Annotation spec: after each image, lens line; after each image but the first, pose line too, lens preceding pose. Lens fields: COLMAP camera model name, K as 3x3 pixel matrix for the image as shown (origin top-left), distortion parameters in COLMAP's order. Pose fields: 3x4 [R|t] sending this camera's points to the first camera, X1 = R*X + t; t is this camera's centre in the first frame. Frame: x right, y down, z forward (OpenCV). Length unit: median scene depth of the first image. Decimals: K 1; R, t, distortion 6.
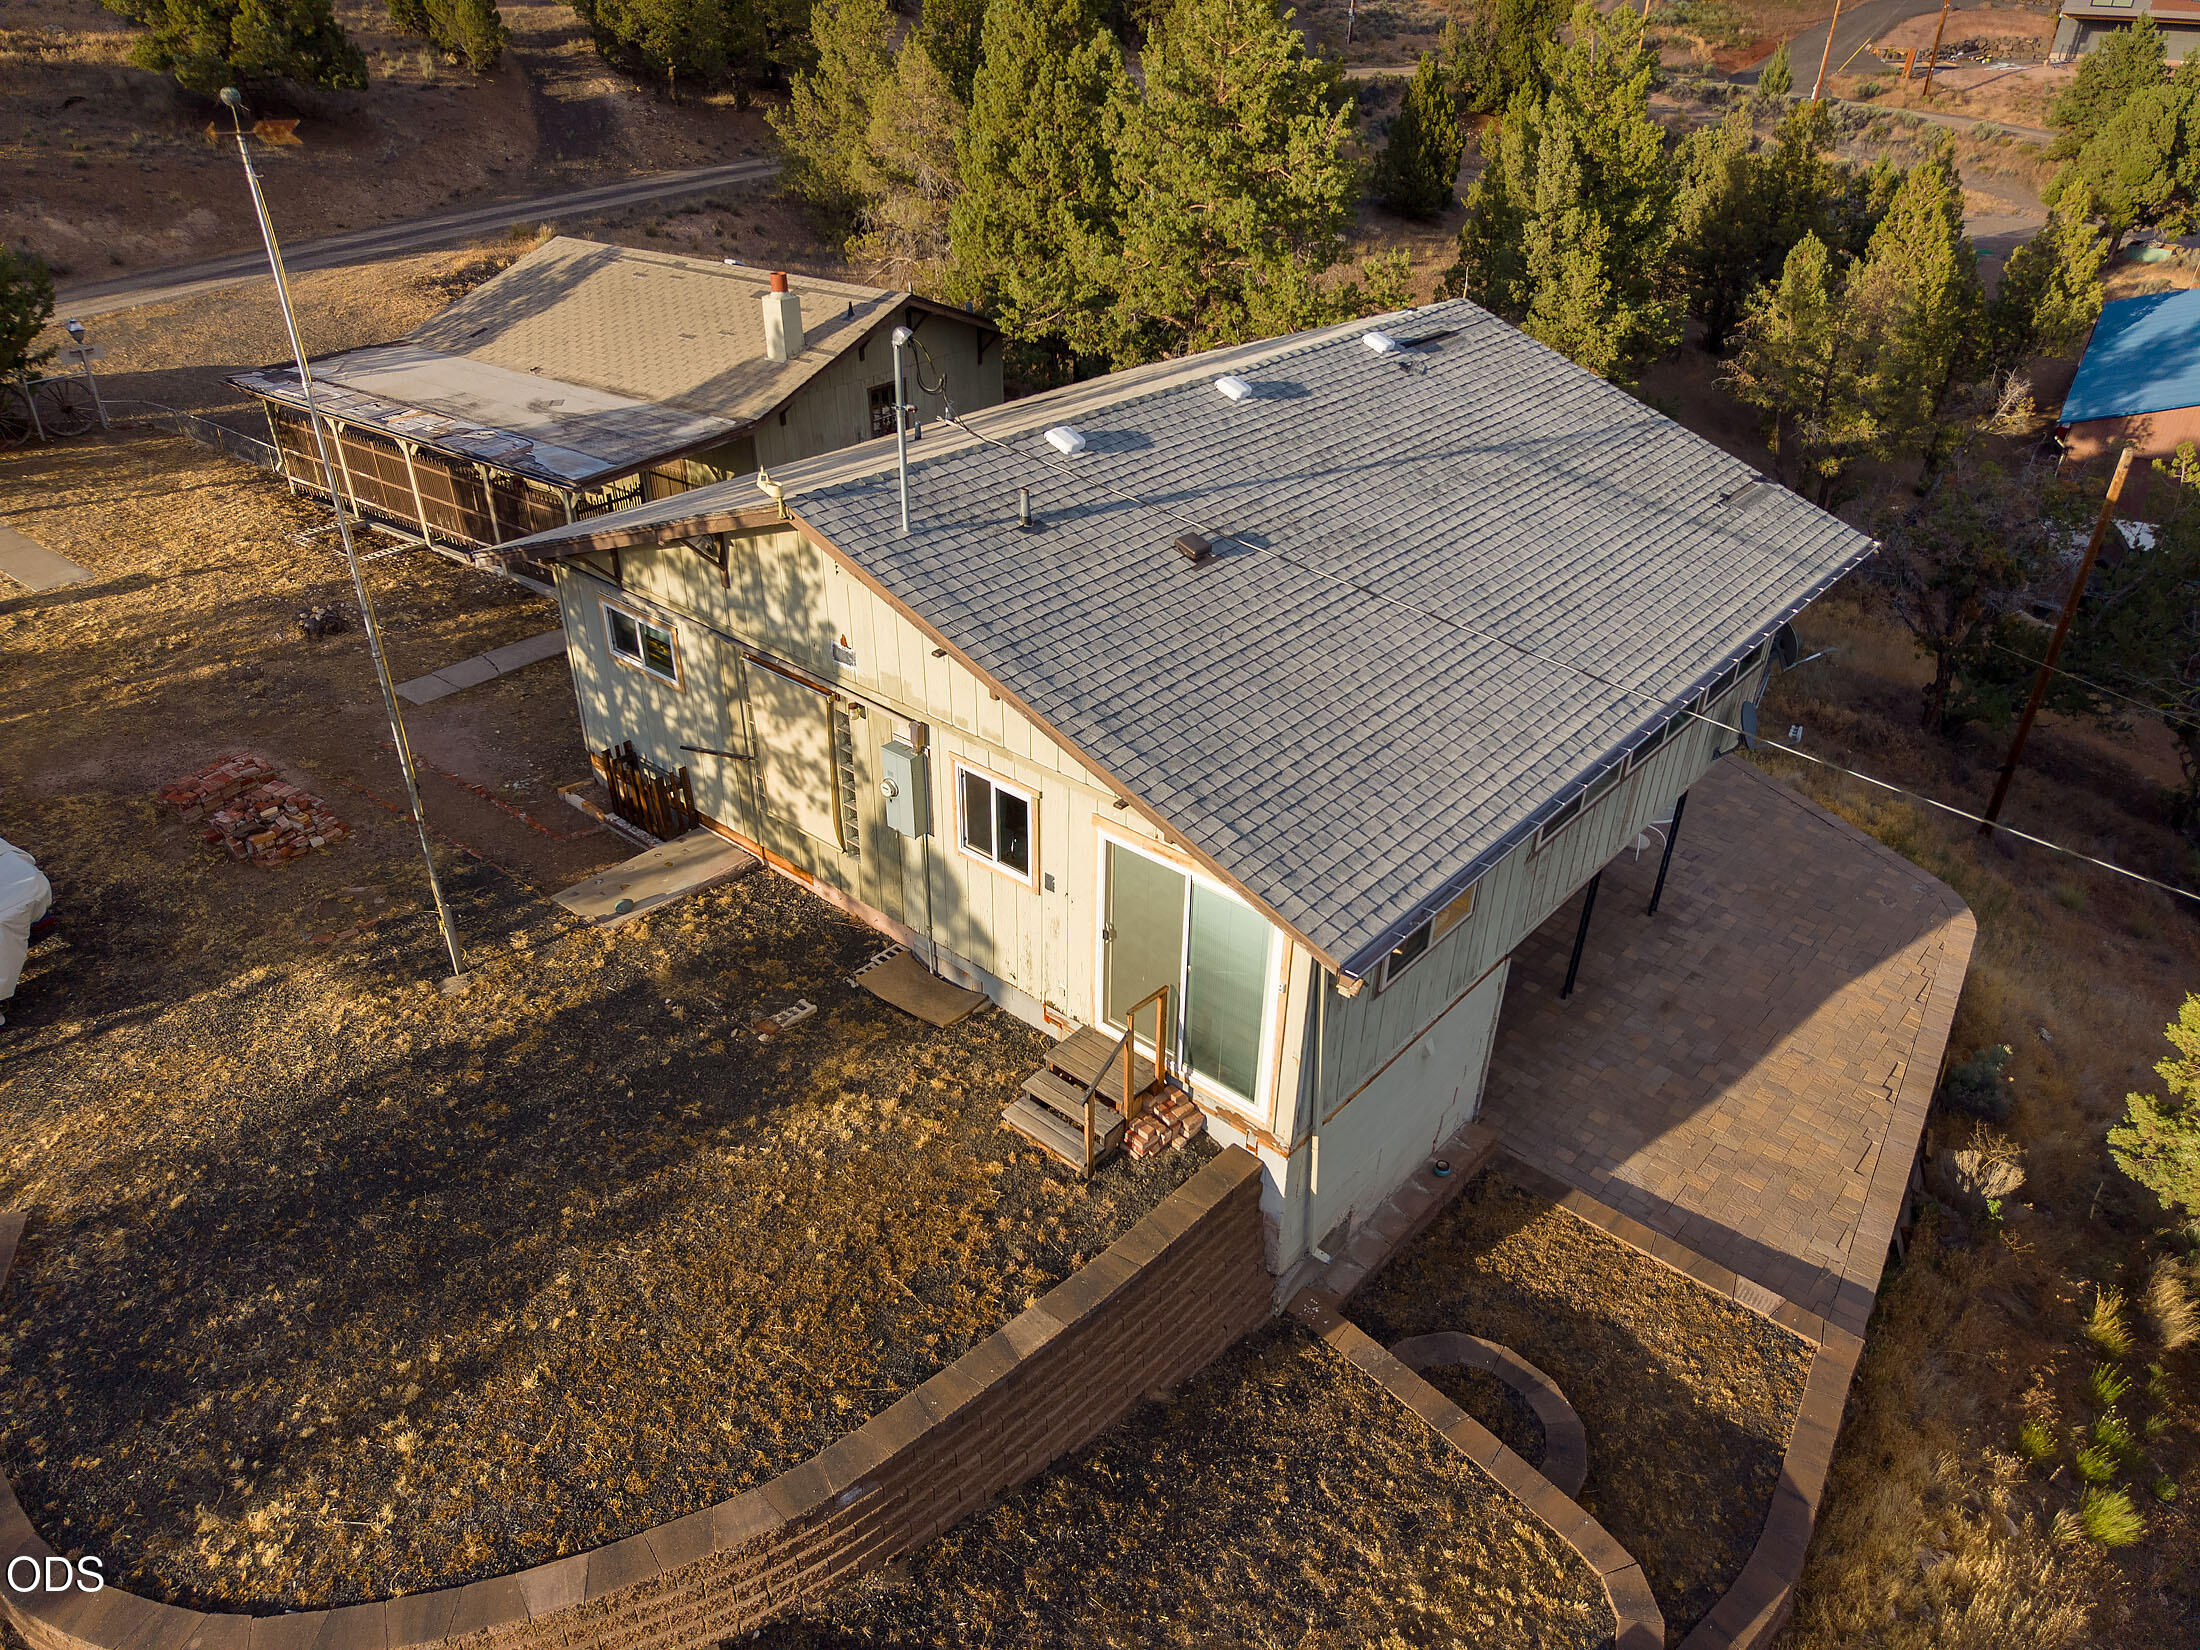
lens RADIAL K [[1475.4, 0, 1100.0], [0, 1475.4, 825.0], [0, 0, 1]] dist [0.010033, -0.004403]
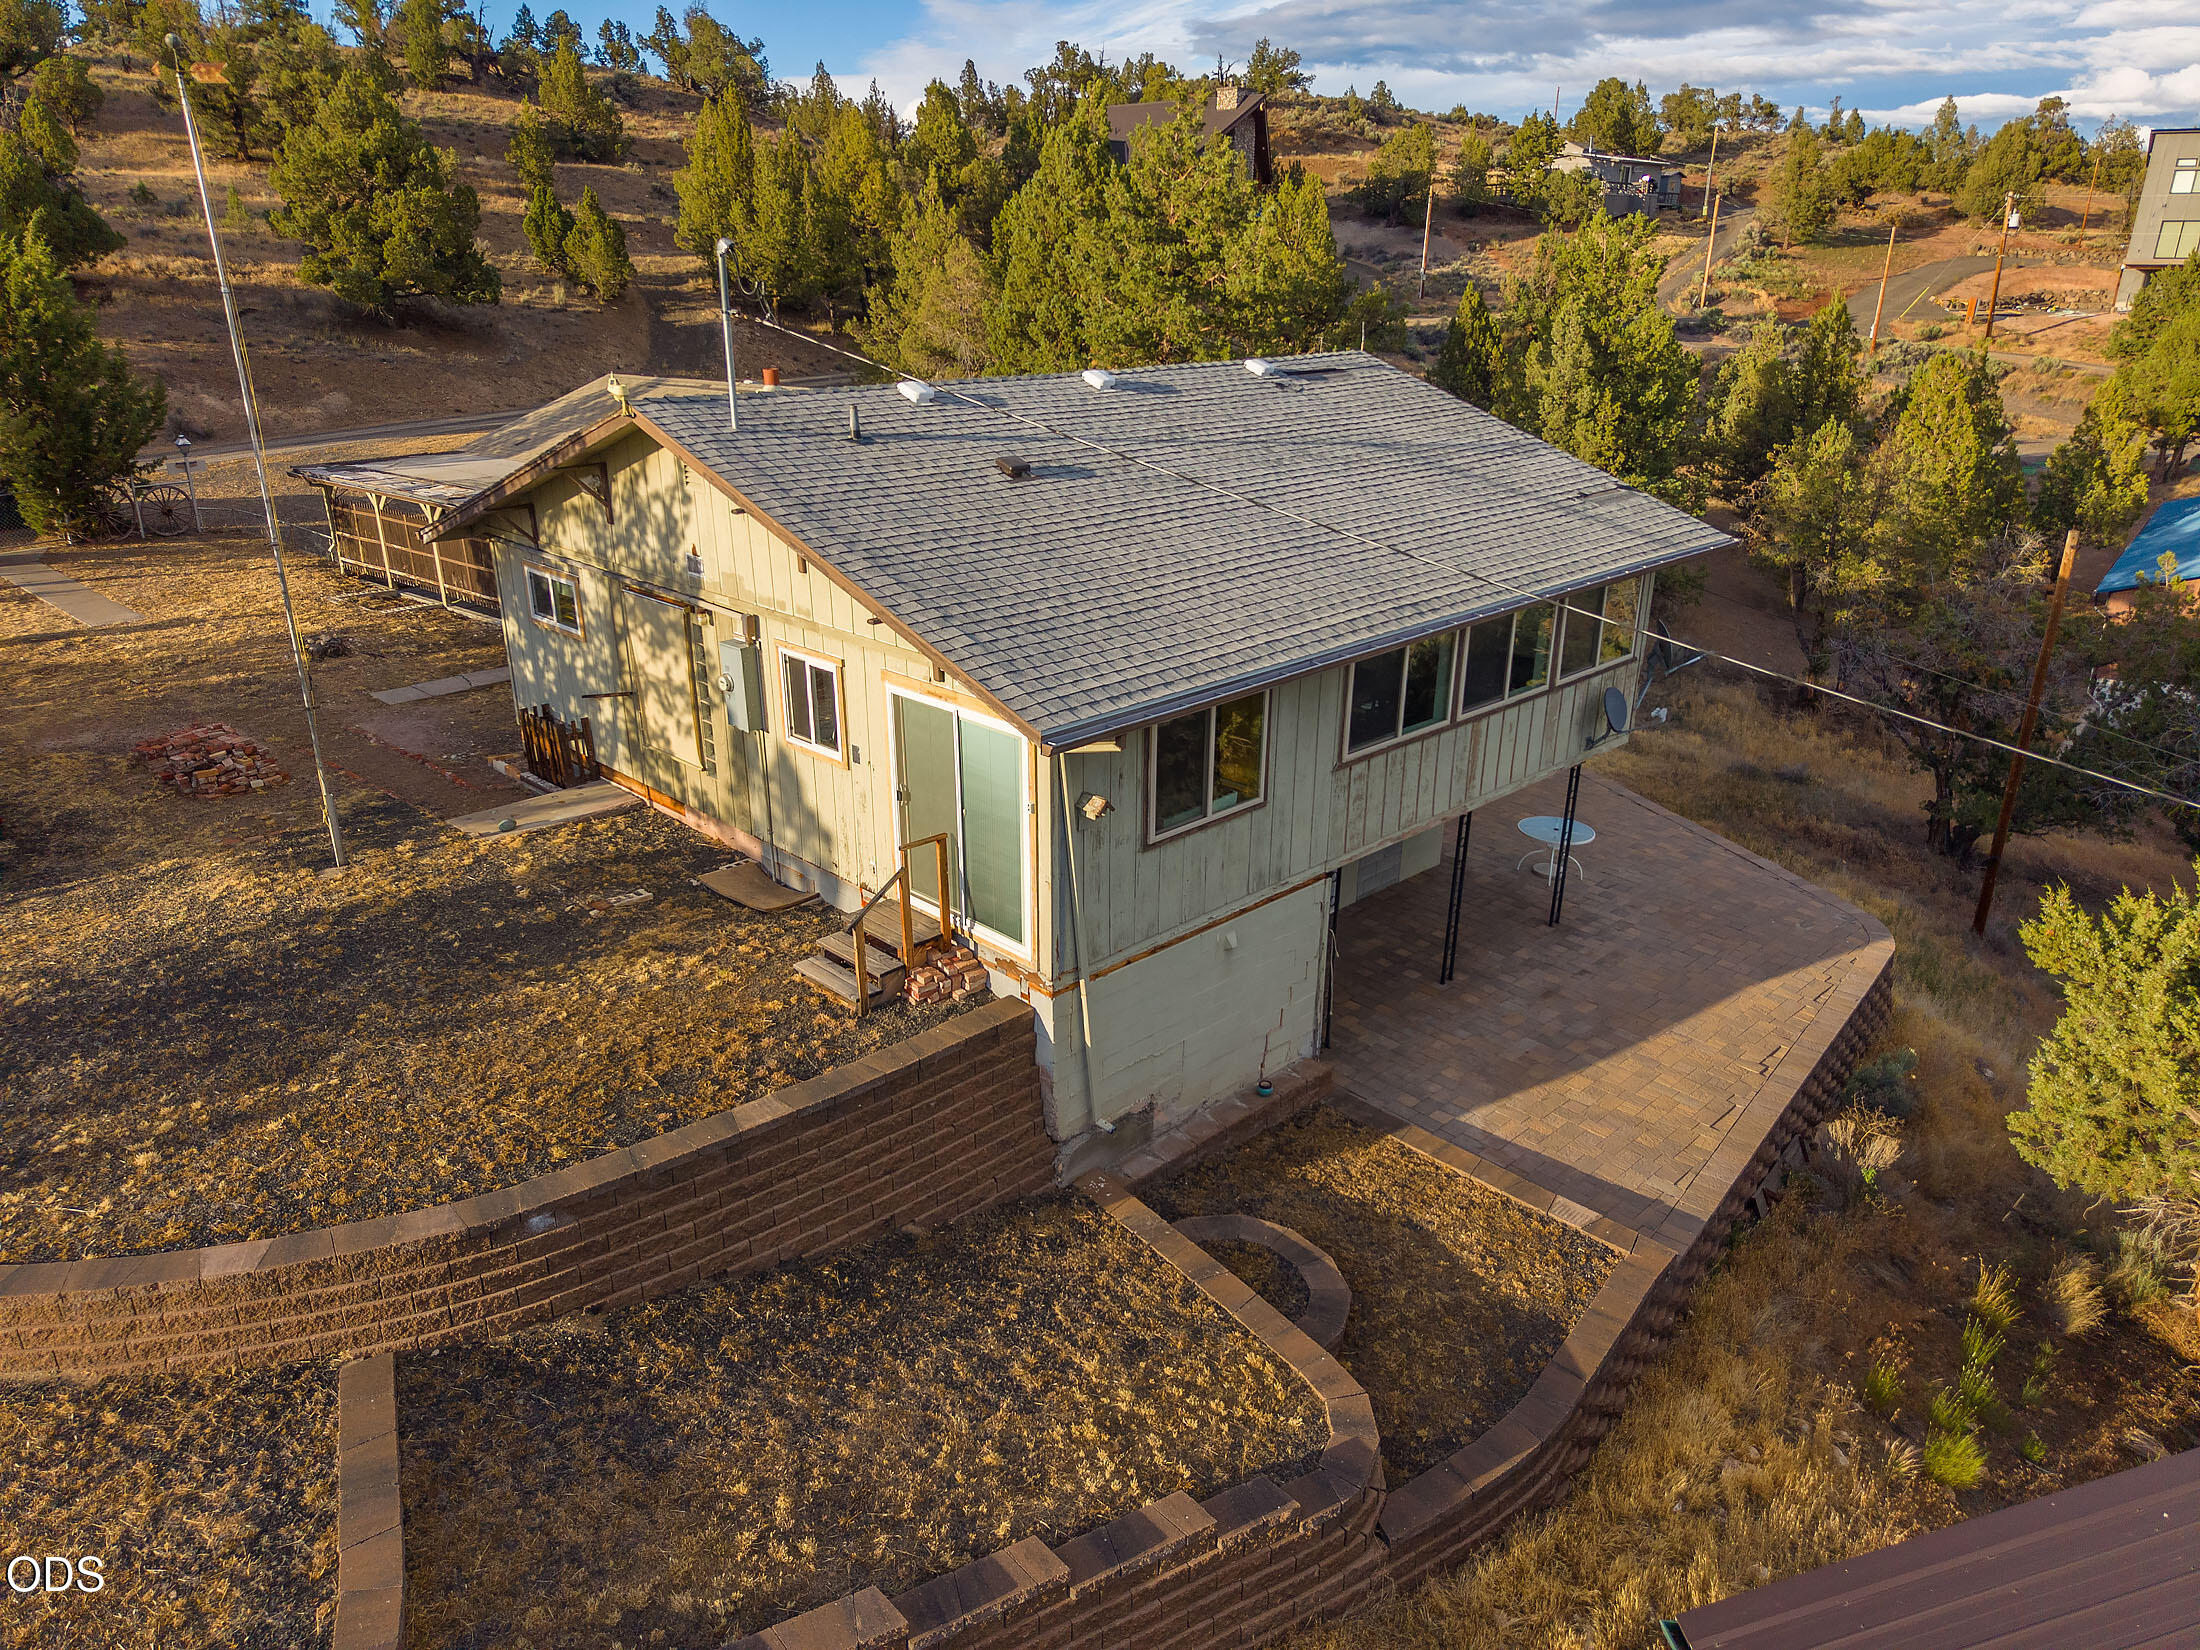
lens RADIAL K [[1475.4, 0, 1100.0], [0, 1475.4, 825.0], [0, 0, 1]] dist [0.010033, -0.004403]
pose [[0.996434, 0.016763, -0.082688, 0.211771], [-0.030687, 0.984946, -0.170119, 0.243732], [0.078591, 0.172050, 0.981948, -0.019830]]
